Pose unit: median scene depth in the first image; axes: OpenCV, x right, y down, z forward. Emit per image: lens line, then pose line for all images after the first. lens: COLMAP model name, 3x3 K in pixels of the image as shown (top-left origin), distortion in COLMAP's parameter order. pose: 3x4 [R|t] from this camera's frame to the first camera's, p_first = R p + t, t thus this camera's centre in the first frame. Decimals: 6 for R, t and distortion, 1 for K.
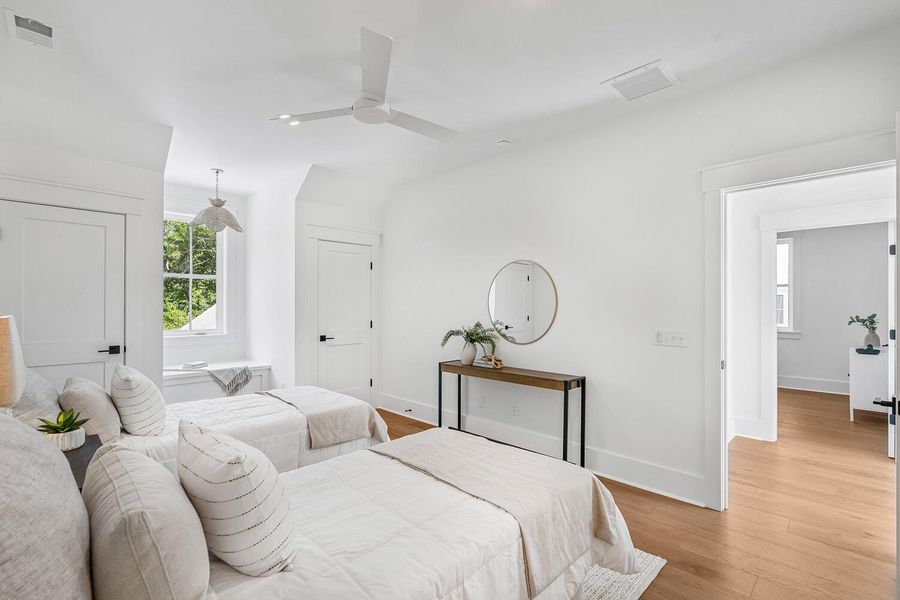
lens RADIAL K [[408.4, 0, 450.0], [0, 408.4, 300.0], [0, 0, 1]] dist [0.001429, 0.000556]
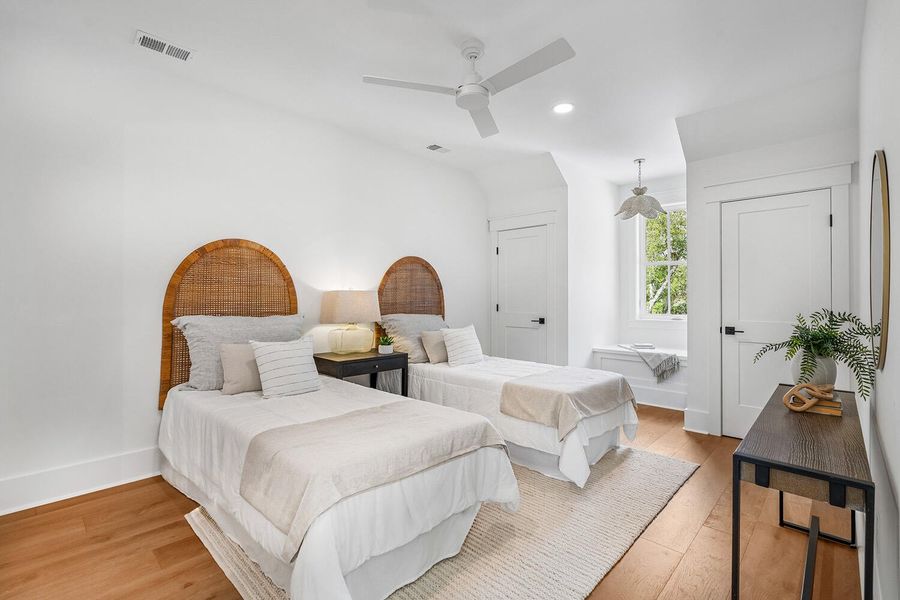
lens RADIAL K [[408.4, 0, 450.0], [0, 408.4, 300.0], [0, 0, 1]] dist [0.001429, 0.000556]
pose [[0.025688, 0.006753, -0.999647, 0.452154], [0.006389, 0.999956, 0.006919, 0.028336], [0.999650, -0.006565, 0.025644, 0.485544]]
